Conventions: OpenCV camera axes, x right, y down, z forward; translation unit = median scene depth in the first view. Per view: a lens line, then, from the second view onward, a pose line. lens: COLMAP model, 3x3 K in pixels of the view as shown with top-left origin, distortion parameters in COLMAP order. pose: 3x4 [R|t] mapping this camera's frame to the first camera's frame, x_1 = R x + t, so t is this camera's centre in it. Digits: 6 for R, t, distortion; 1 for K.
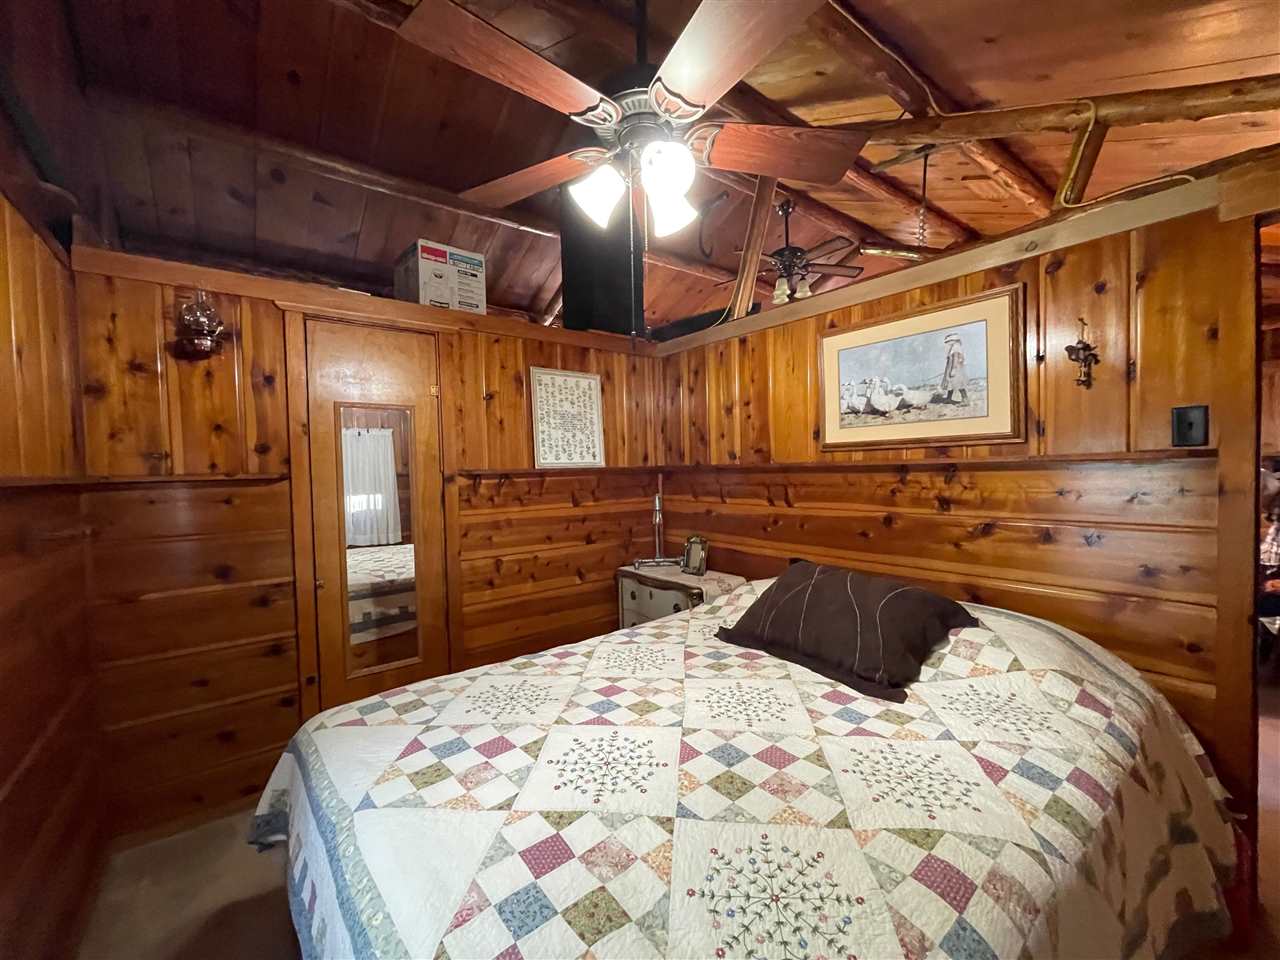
lens RADIAL K [[513.7, 0, 636.2], [0, 513.7, 479.1], [0, 0, 1]] dist [-0.002762, 0.000032]
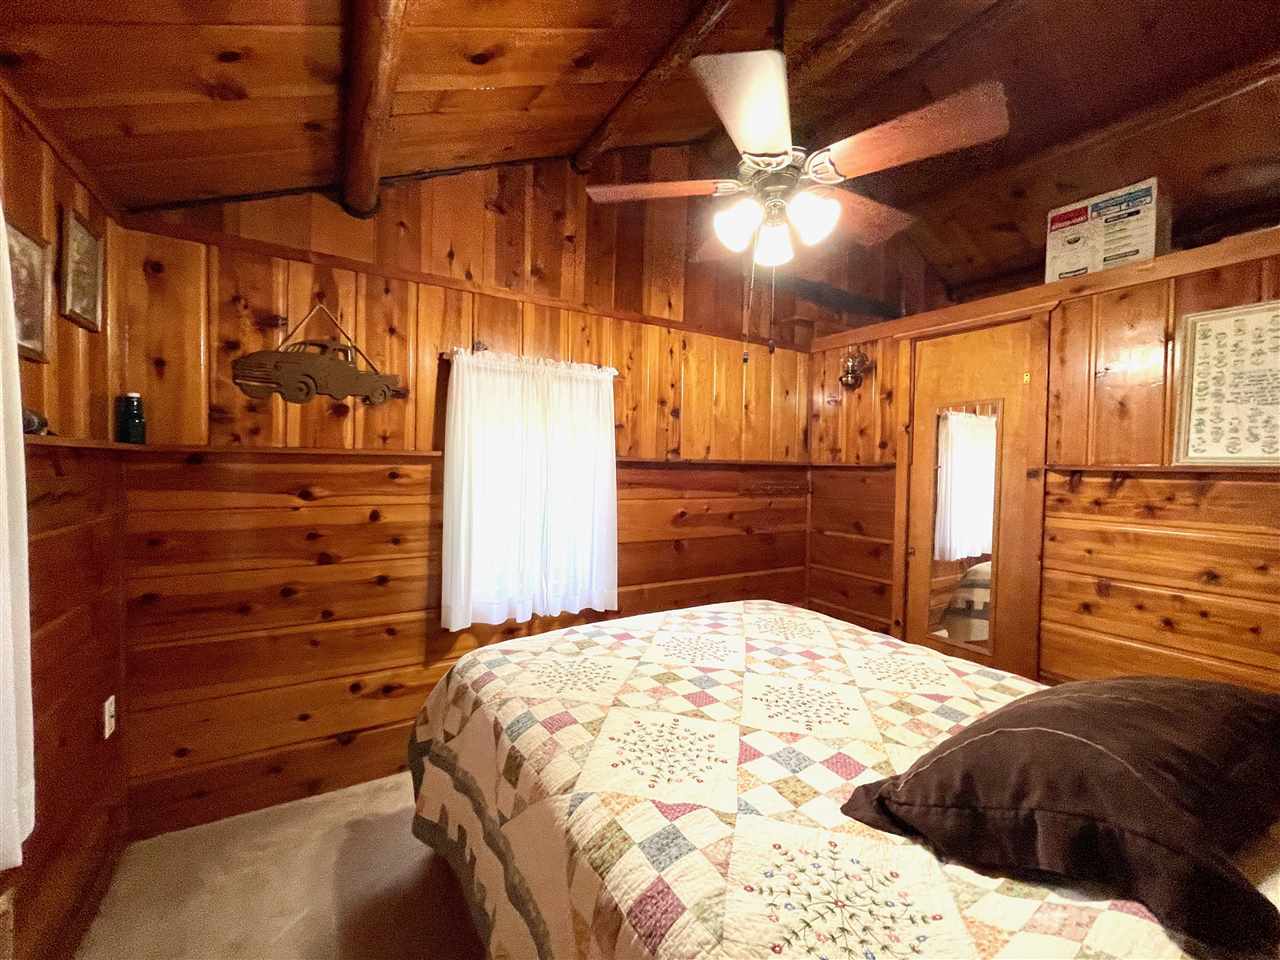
lens RADIAL K [[513.7, 0, 636.2], [0, 513.7, 479.1], [0, 0, 1]] dist [-0.002762, 0.000032]
pose [[-0.109394, 0.048402, -0.992819, 0.934467], [-0.037748, 0.997891, 0.052809, -0.019108], [0.993281, 0.043254, -0.107336, 0.612572]]
